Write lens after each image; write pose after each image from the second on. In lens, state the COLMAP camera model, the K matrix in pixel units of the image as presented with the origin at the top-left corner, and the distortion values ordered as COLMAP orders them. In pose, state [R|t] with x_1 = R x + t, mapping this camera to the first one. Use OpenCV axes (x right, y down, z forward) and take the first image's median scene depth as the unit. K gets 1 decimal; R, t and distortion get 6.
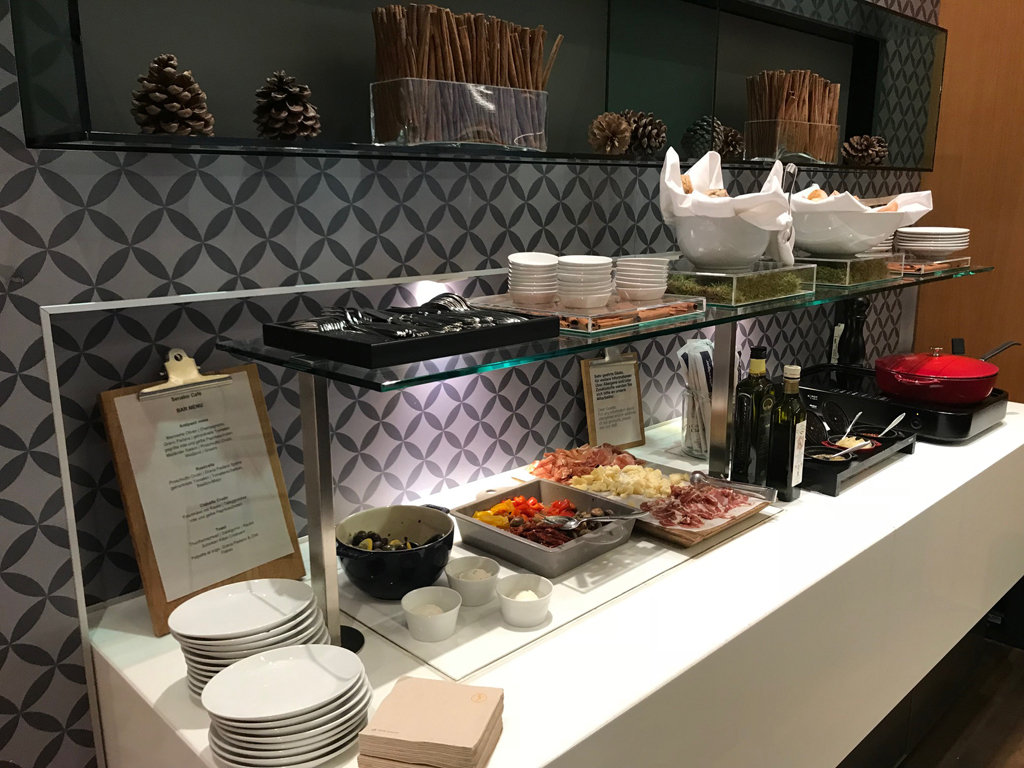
lens RADIAL K [[834.7, 0, 511.1], [0, 834.7, 383.8], [0, 0, 1]] dist [0.005917, 0.001533]
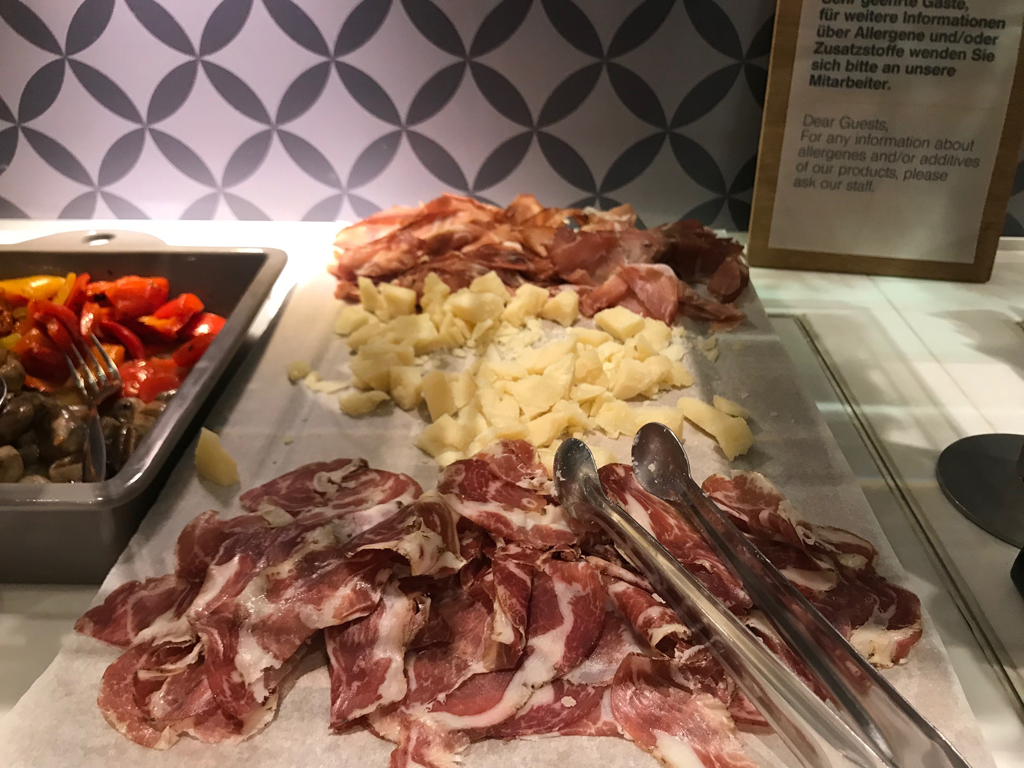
lens RADIAL K [[834.7, 0, 510.9], [0, 834.7, 384.9], [0, 0, 1]] dist [0.005917, 0.001533]
pose [[0.686781, 0.373468, -0.623581, 0.257360], [-0.164887, 0.915588, 0.366756, 0.026000], [0.707915, -0.149061, 0.690389, 0.702673]]
